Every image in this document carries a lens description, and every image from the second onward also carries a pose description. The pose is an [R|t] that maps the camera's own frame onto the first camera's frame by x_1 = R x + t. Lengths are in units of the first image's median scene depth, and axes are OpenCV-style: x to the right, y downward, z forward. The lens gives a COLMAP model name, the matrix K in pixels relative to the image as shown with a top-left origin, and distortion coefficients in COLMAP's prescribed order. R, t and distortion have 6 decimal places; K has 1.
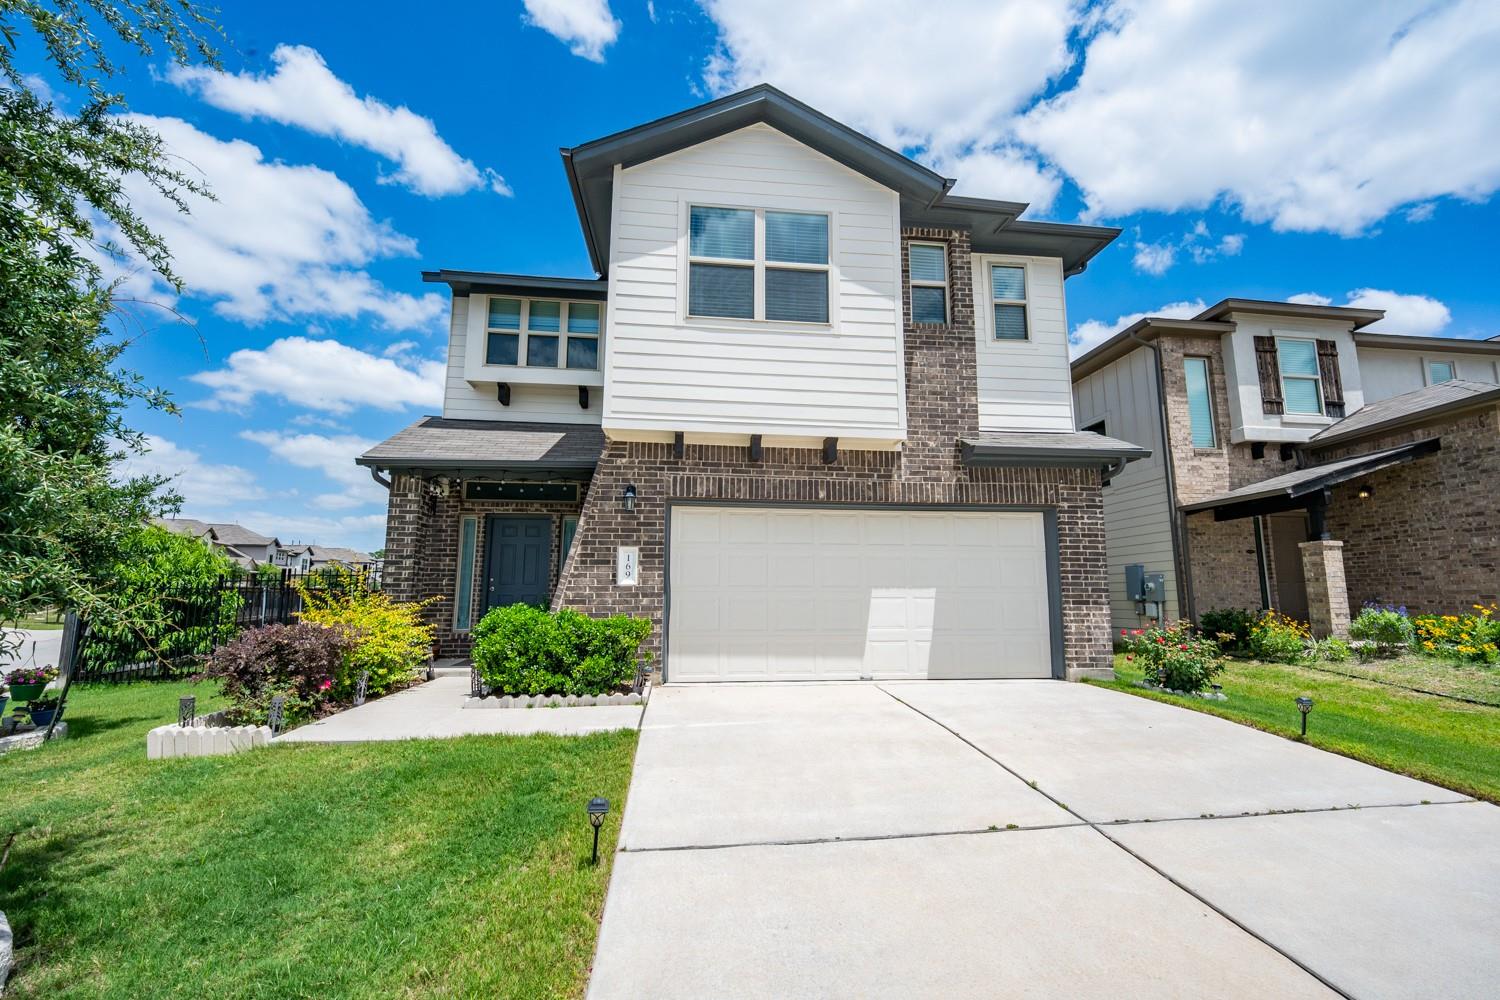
lens RADIAL K [[619.0, 0, 750.0], [0, 619.0, 489.6], [0, 0, 1]] dist [-0.008044, -0.002455]
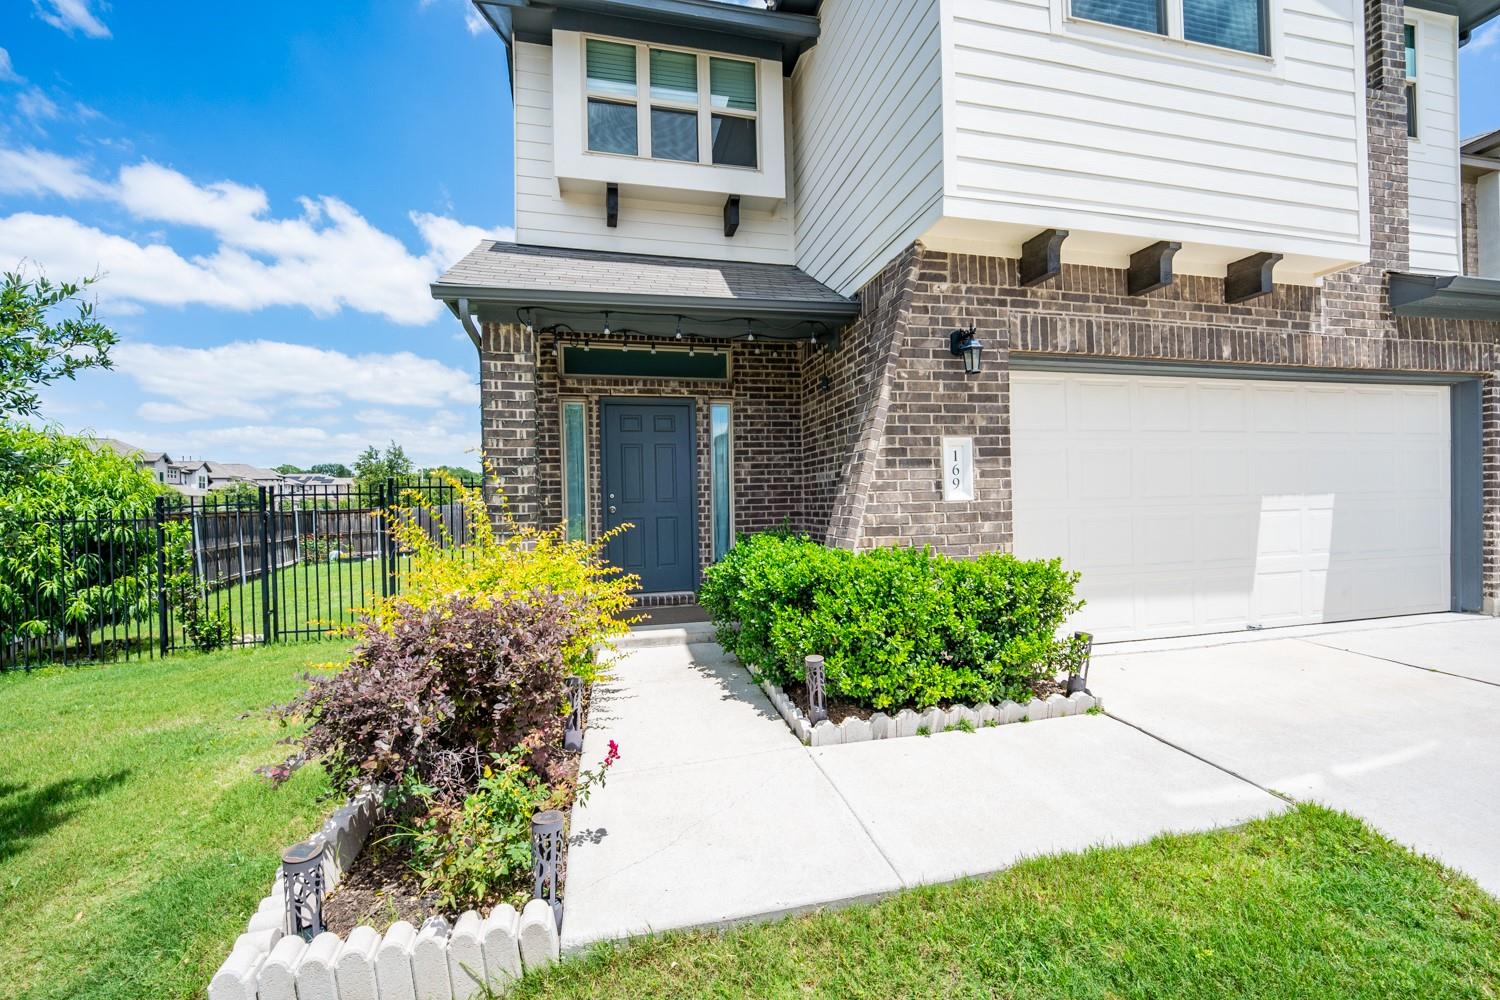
lens RADIAL K [[619.0, 0, 755.0], [0, 619.0, 498.3], [0, 0, 1]] dist [-0.008044, -0.002455]
pose [[0.993168, -0.021997, 0.114601, -0.430564], [0.003351, 0.987043, 0.160418, 0.052170], [-0.116645, -0.158938, 0.980374, 0.409723]]
